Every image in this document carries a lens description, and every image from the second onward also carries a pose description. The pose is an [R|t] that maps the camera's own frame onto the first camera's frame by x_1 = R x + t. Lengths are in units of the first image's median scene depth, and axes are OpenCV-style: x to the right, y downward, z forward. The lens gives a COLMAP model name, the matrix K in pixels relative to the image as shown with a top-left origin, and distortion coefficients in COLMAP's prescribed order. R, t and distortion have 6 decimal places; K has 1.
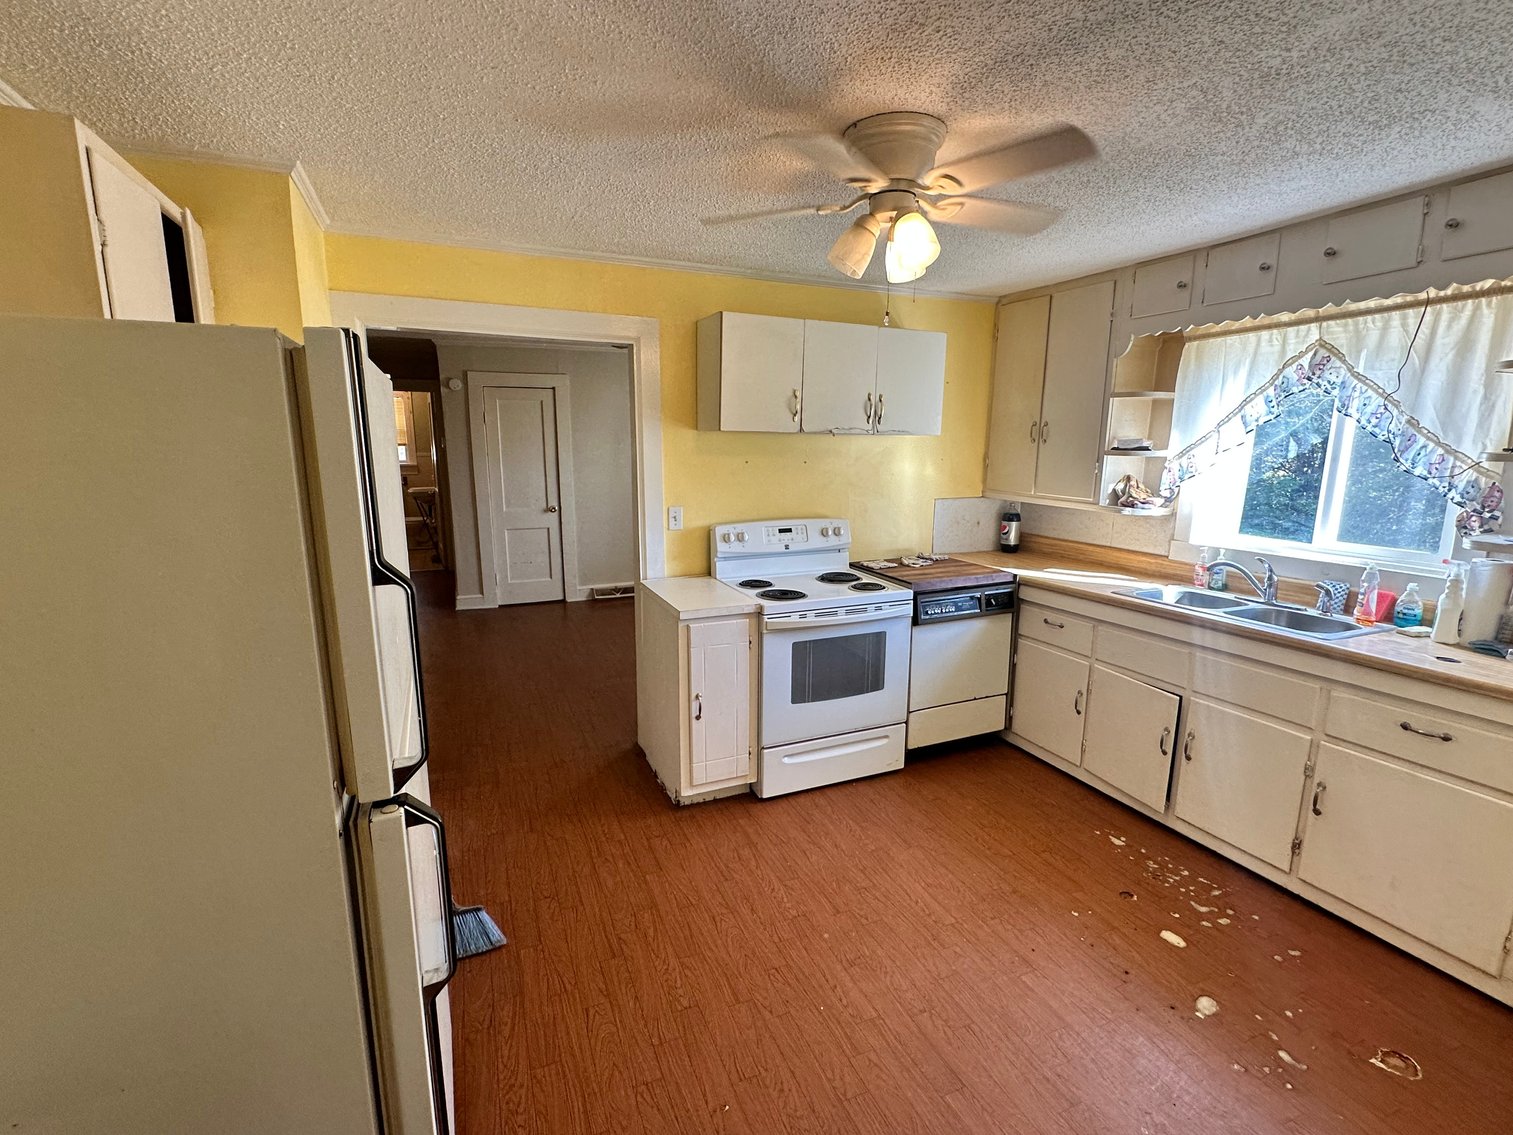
lens RADIAL K [[687.0, 0, 752.6], [0, 687.0, 567.9], [0, 0, 1]] dist [0.001427, 0.000246]
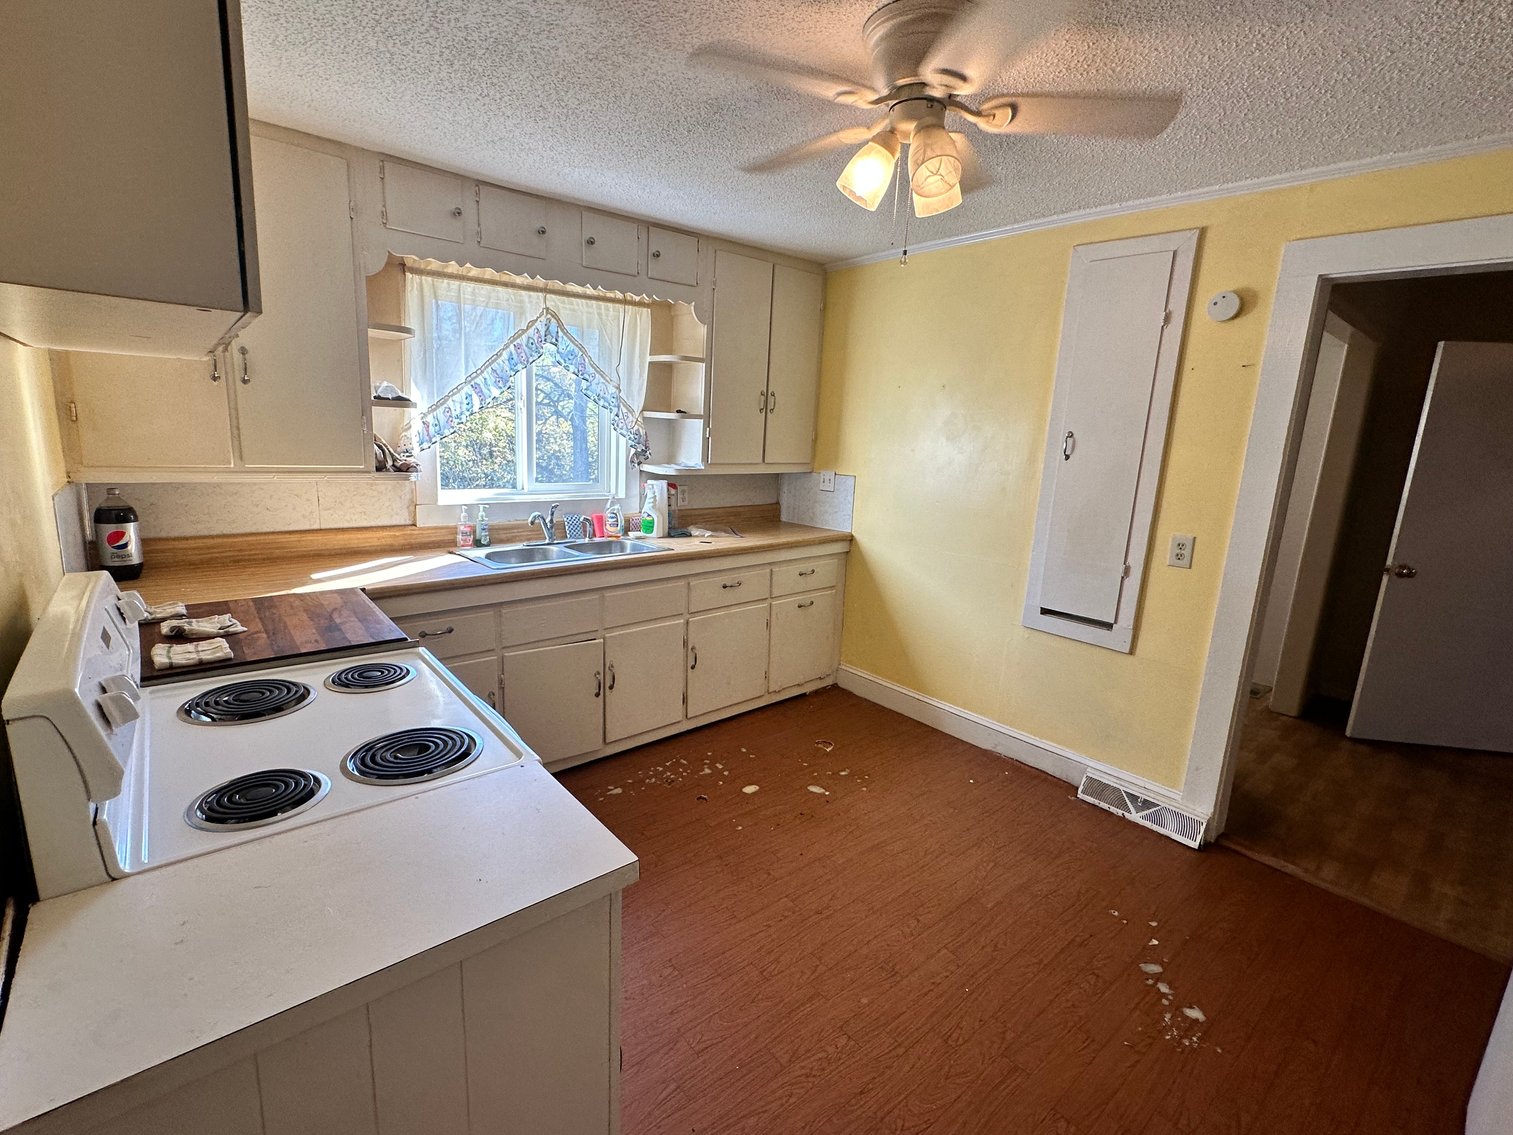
lens RADIAL K [[687.0, 0, 760.1], [0, 687.0, 566.0], [0, 0, 1]] dist [0.001427, 0.000246]
pose [[-0.295129, -0.217332, 0.930411, -0.421505], [0.125116, 0.956611, 0.263139, -0.171089], [-0.947230, 0.194069, -0.255132, 0.992579]]
